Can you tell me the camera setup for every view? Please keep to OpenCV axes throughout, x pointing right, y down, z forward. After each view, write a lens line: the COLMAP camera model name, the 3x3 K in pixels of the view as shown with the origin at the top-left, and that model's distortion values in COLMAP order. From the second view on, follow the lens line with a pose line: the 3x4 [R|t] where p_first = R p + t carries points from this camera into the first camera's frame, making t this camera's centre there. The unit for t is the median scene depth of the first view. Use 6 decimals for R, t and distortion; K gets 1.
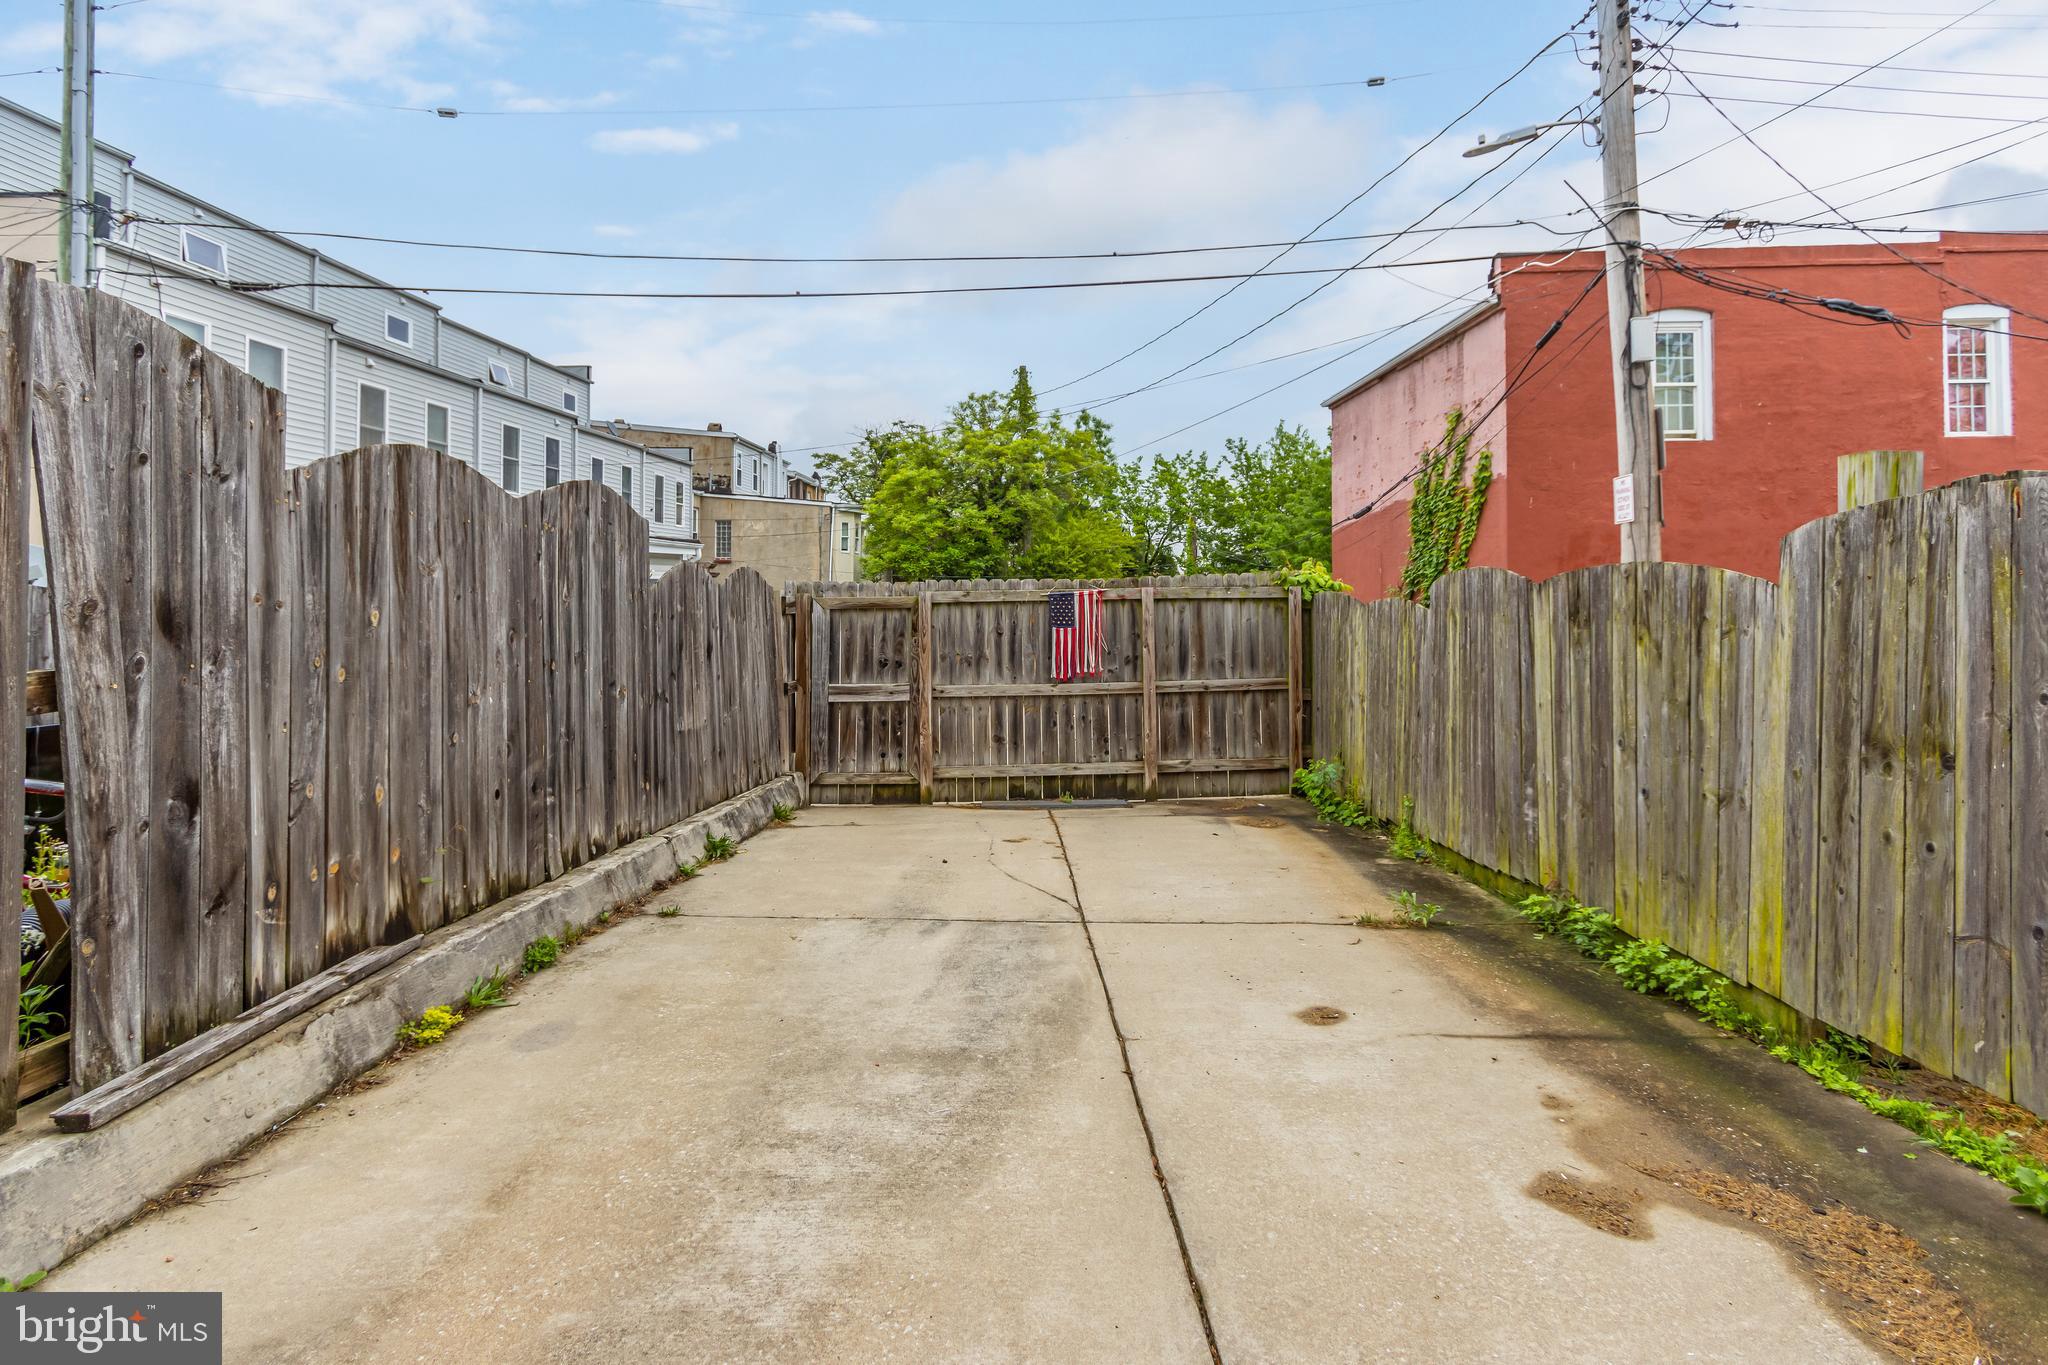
lens RADIAL K [[962.4, 0, 1026.9], [0, 962.4, 725.4], [0, 0, 1]] dist [0.000053, 0.000027]
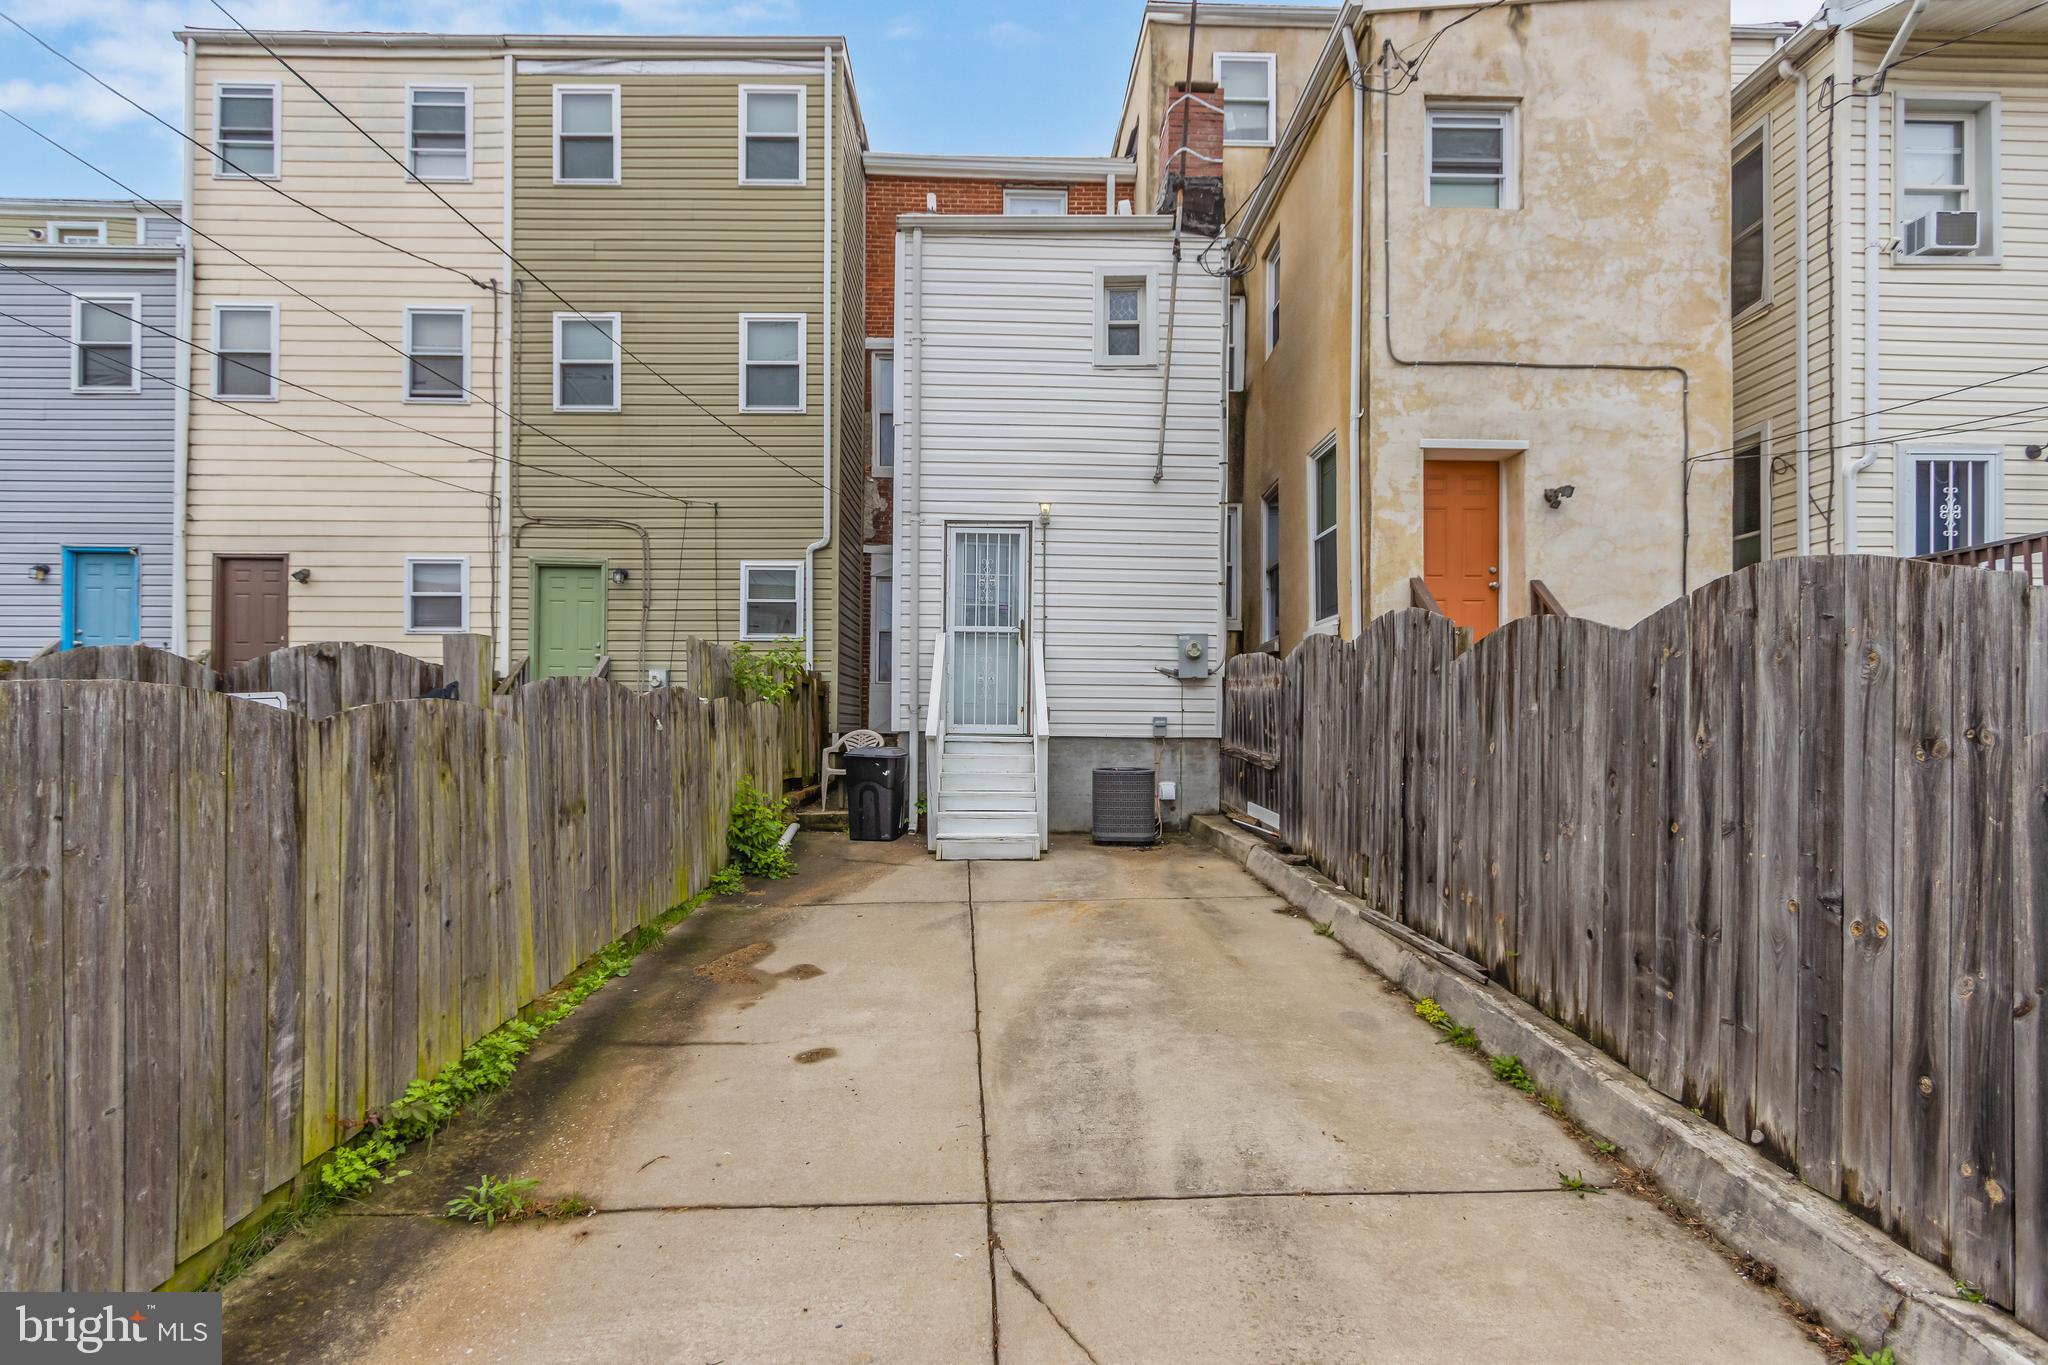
lens RADIAL K [[962.4, 0, 1026.9], [0, 962.4, 725.4], [0, 0, 1]] dist [0.000053, 0.000027]
pose [[-0.998626, -0.002451, -0.052348, 0.089091], [-0.009923, 0.989679, 0.142956, -0.304977], [0.051458, 0.143279, -0.988344, 2.111684]]
